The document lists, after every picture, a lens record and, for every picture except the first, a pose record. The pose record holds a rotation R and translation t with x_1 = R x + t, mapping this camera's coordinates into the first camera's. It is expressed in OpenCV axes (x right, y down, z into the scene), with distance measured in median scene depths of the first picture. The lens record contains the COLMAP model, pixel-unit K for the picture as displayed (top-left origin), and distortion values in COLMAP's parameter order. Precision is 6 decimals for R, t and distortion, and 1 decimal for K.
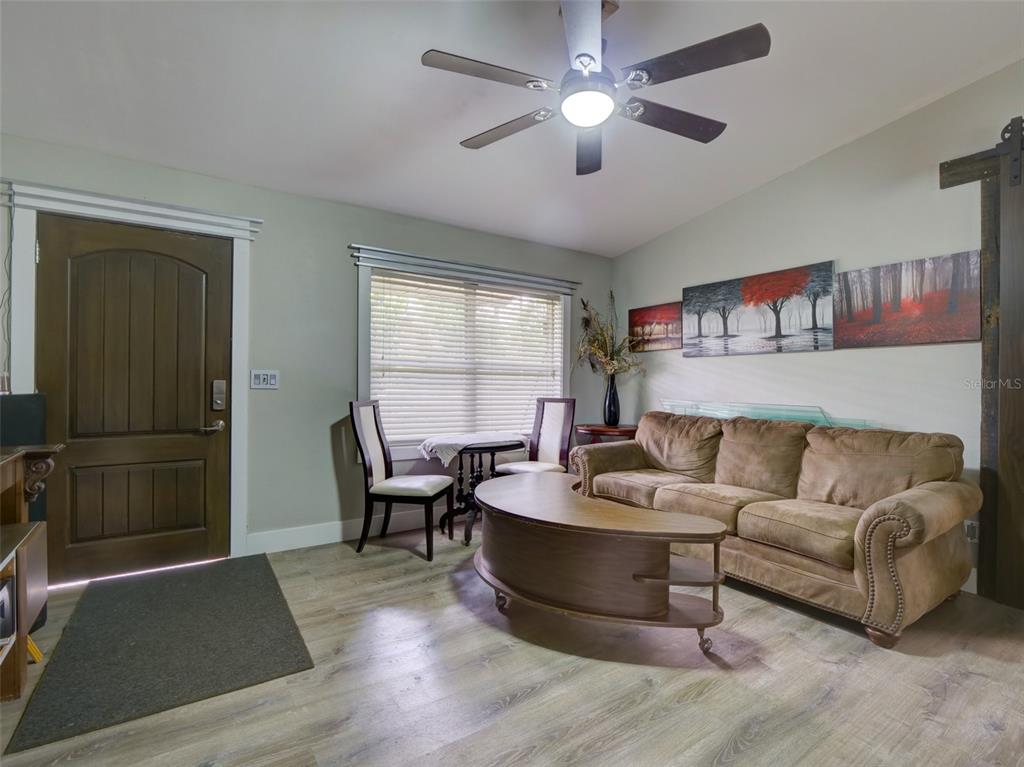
lens RADIAL K [[495.5, 0, 512.0], [0, 495.5, 383.5], [0, 0, 1]] dist [-0.018511, -0.000194]
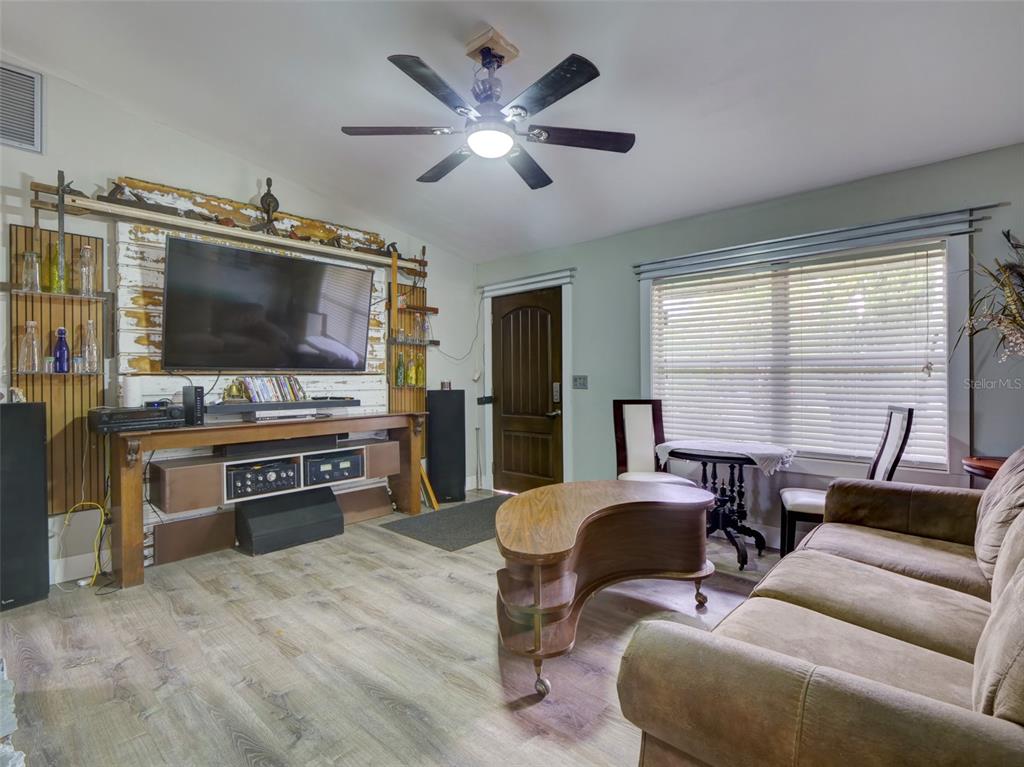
lens RADIAL K [[495.5, 0, 512.0], [0, 495.5, 383.5], [0, 0, 1]] dist [-0.018511, -0.000194]
pose [[0.235127, -0.003607, -0.971958, 0.864837], [0.003838, 0.999989, -0.002783, 0.000175], [0.971957, -0.003076, 0.235139, 0.528393]]
